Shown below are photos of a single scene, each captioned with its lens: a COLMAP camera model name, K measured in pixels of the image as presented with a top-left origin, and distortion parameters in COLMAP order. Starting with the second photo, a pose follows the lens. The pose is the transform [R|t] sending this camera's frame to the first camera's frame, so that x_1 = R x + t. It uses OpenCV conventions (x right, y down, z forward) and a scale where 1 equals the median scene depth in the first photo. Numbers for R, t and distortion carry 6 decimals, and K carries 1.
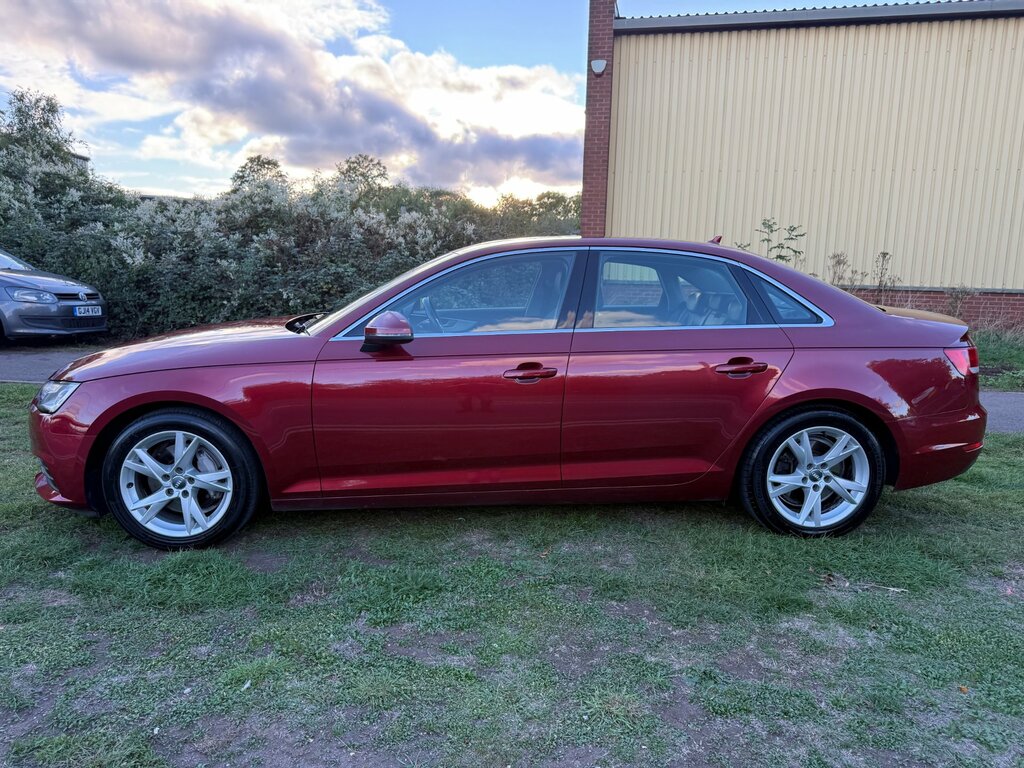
lens RADIAL K [[722.1, 0, 509.7], [0, 722.1, 381.1], [0, 0, 1]] dist [-0.000786, -0.005545]
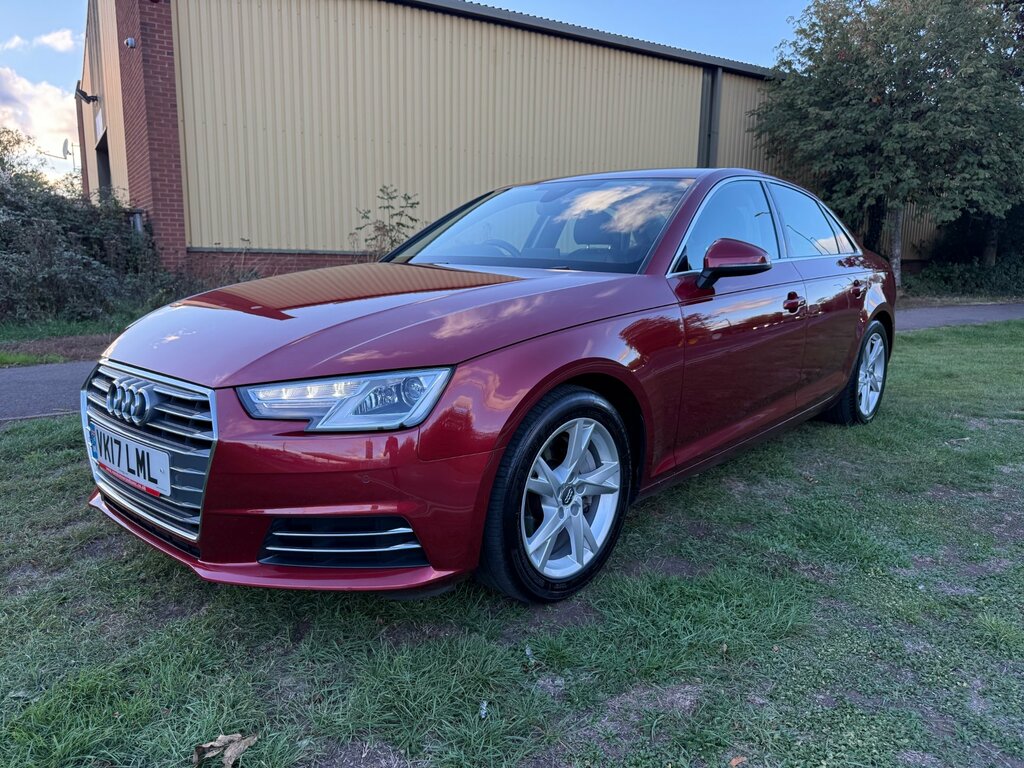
lens RADIAL K [[722.1, 0, 509.7], [0, 722.1, 381.1], [0, 0, 1]] dist [-0.000786, -0.005545]
pose [[0.683658, -0.129327, 0.718252, -0.298519], [0.109543, 0.991208, 0.074208, -0.007225], [-0.721534, 0.027946, 0.691815, 0.172780]]
